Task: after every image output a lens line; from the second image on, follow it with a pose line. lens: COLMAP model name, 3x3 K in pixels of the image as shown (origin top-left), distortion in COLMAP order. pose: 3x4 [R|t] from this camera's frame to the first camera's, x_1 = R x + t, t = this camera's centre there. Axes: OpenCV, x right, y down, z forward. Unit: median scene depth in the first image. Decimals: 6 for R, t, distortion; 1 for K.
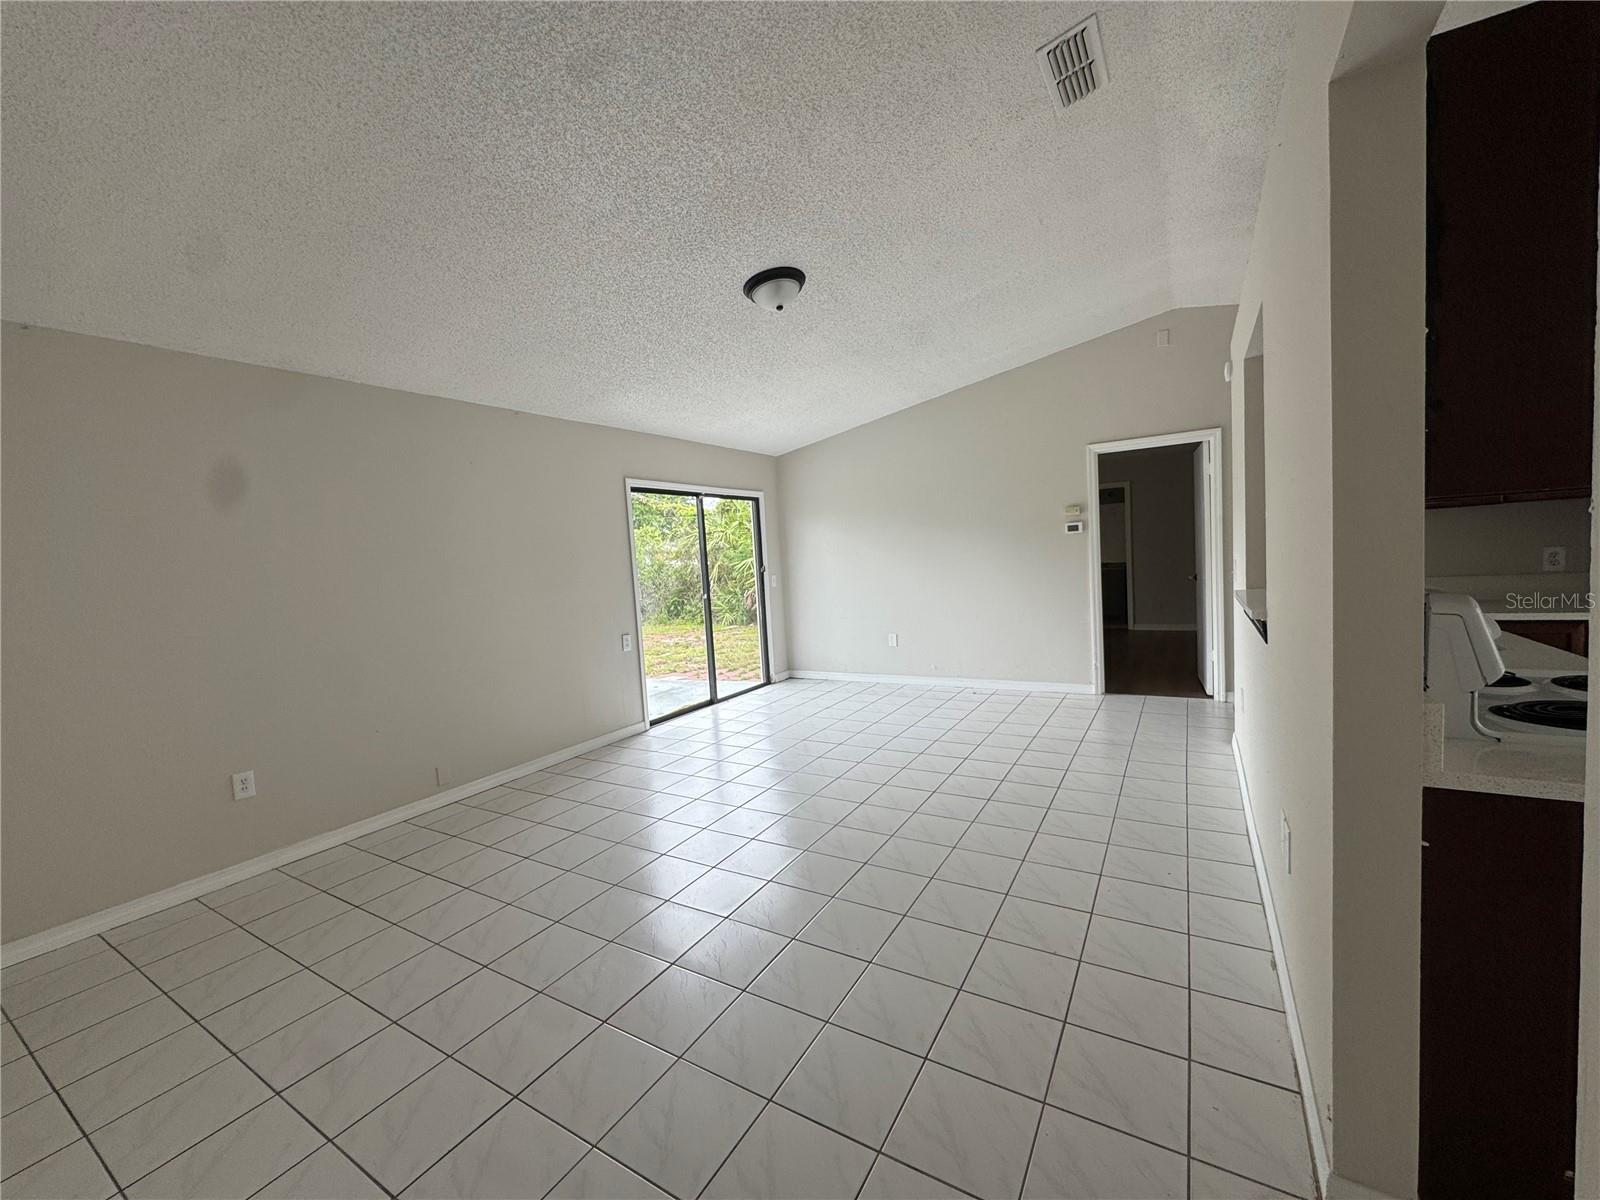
lens RADIAL K [[642.9, 0, 797.8], [0, 642.9, 602.9], [0, 0, 1]] dist [-0.001771, -0.000214]
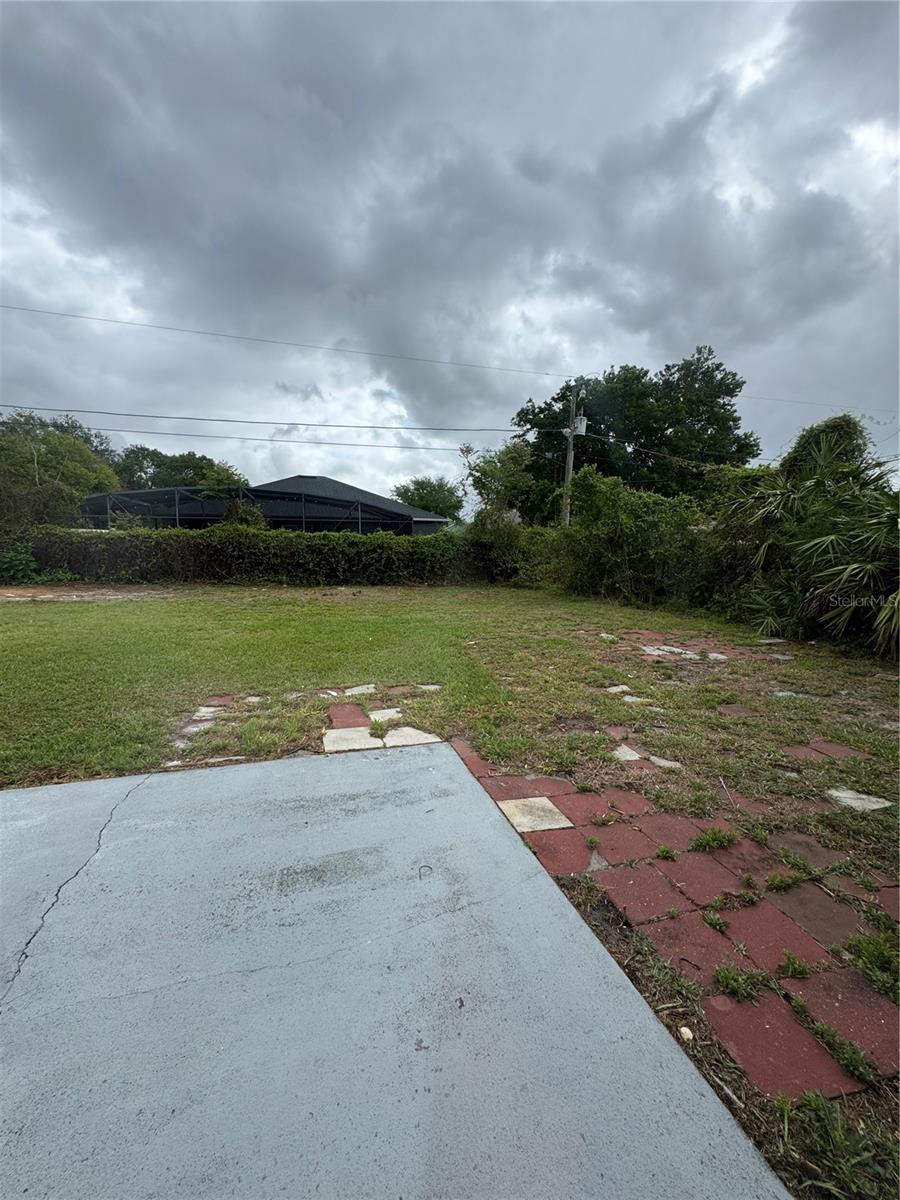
lens RADIAL K [[482.2, 0, 439.3], [0, 482.2, 614.6], [0, 0, 1]] dist [-0.001771, -0.000214]
pose [[0.738086, 0.147643, -0.658354, -0.032803], [-0.083479, 0.988250, 0.128037, -0.021401], [0.669522, -0.039543, 0.741739, 0.380547]]
